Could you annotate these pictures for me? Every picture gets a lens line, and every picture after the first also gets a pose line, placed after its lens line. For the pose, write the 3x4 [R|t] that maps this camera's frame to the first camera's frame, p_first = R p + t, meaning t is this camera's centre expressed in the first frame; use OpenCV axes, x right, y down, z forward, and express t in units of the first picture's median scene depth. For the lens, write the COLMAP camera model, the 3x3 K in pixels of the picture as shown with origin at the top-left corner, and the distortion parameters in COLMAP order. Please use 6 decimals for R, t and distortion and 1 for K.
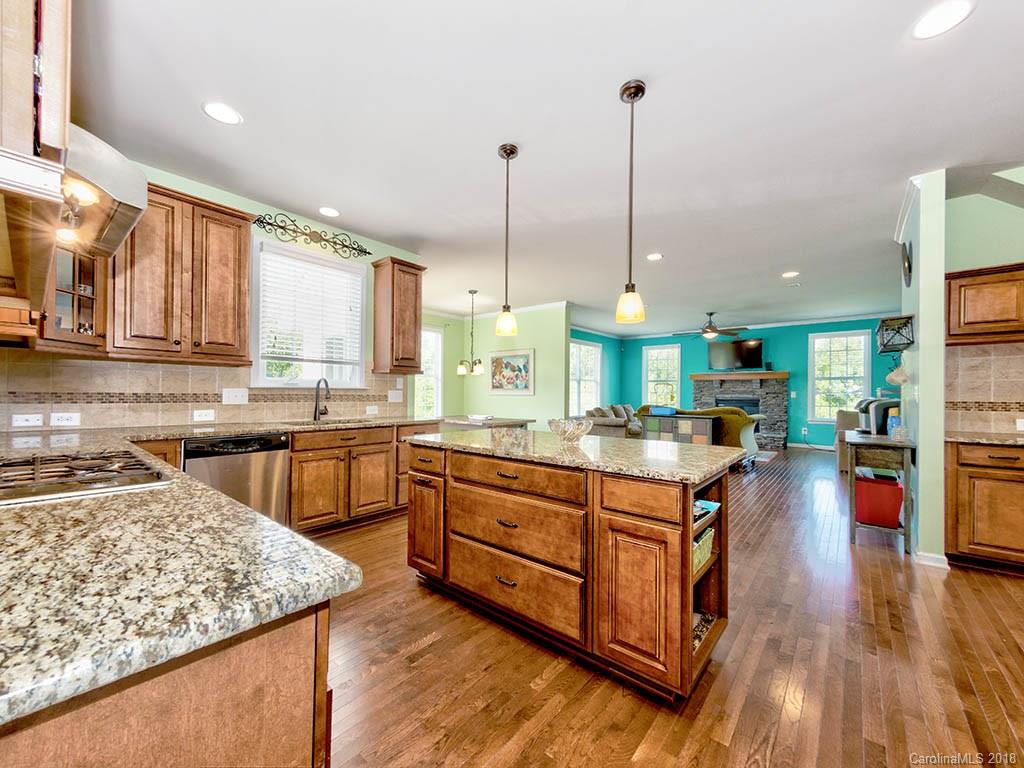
lens RADIAL K [[401.3, 0, 511.1], [0, 401.3, 391.8], [0, 0, 1]] dist [0.004613, -0.000051]
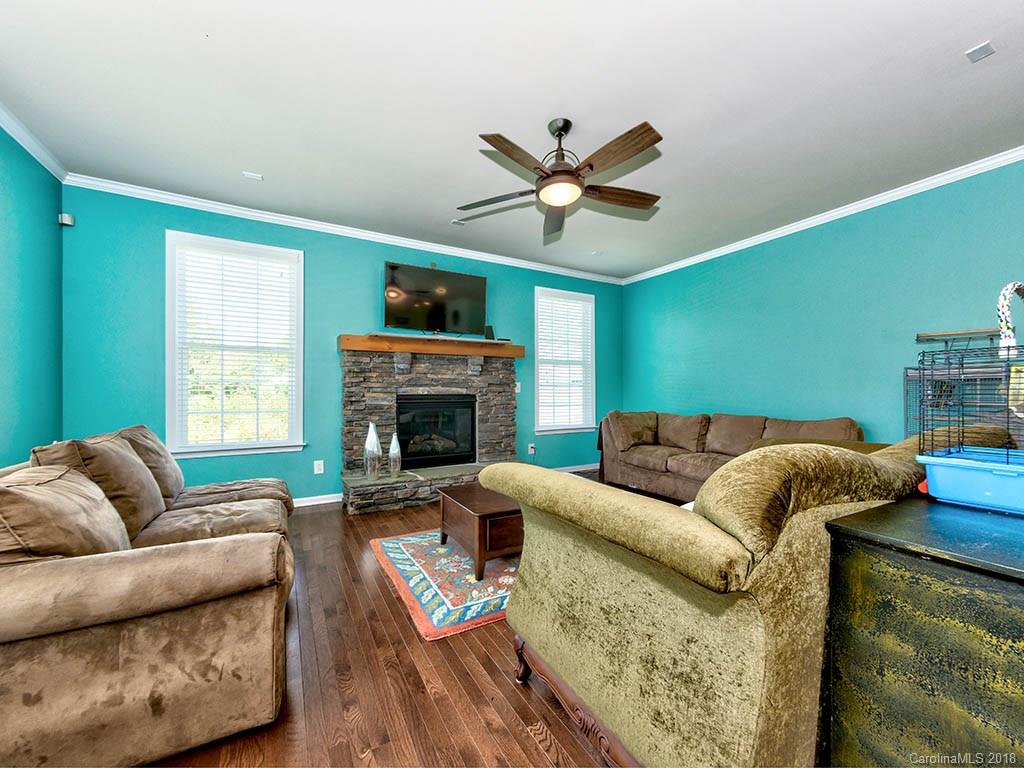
lens RADIAL K [[401.3, 0, 513.2], [0, 401.3, 391.6], [0, 0, 1]] dist [0.004613, -0.000051]
pose [[0.337398, -0.001825, 0.941360, 0.159547], [0.002381, 0.999997, 0.001085, 0.012151], [-0.941359, 0.001876, 0.337402, 0.801600]]
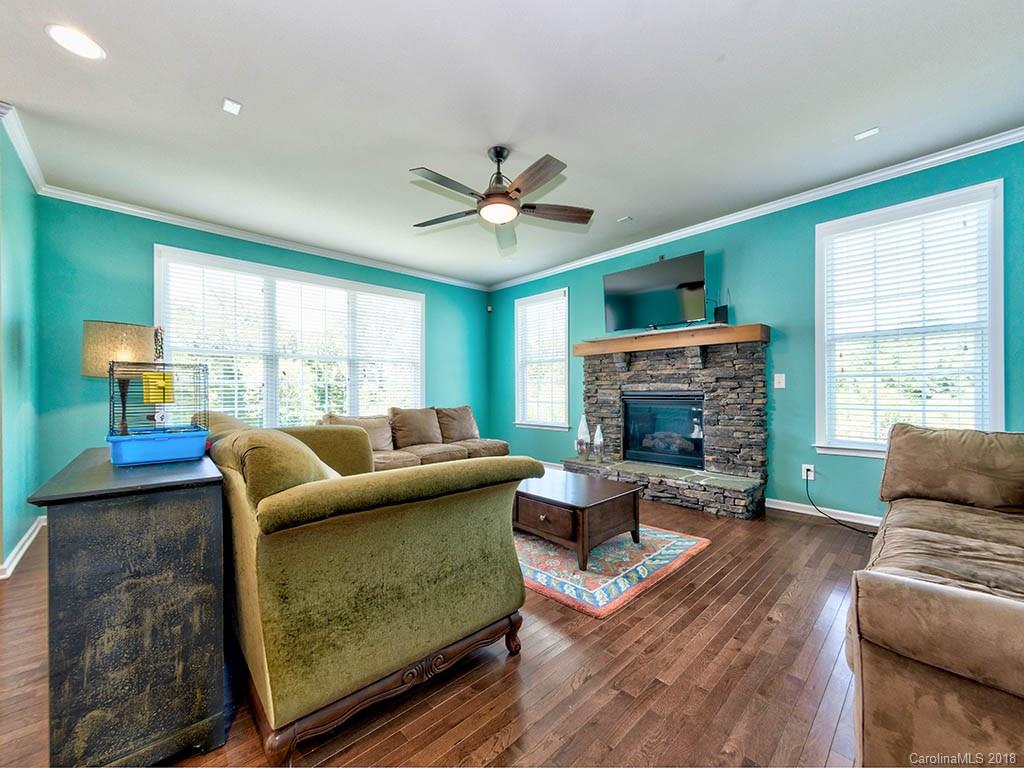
lens RADIAL K [[401.3, 0, 514.4], [0, 401.3, 391.4], [0, 0, 1]] dist [0.004613, -0.000051]
pose [[0.994233, -0.010427, -0.106734, 0.471448], [0.010858, 0.999935, 0.003455, 0.013003], [0.106691, -0.004594, 0.994282, 0.558440]]
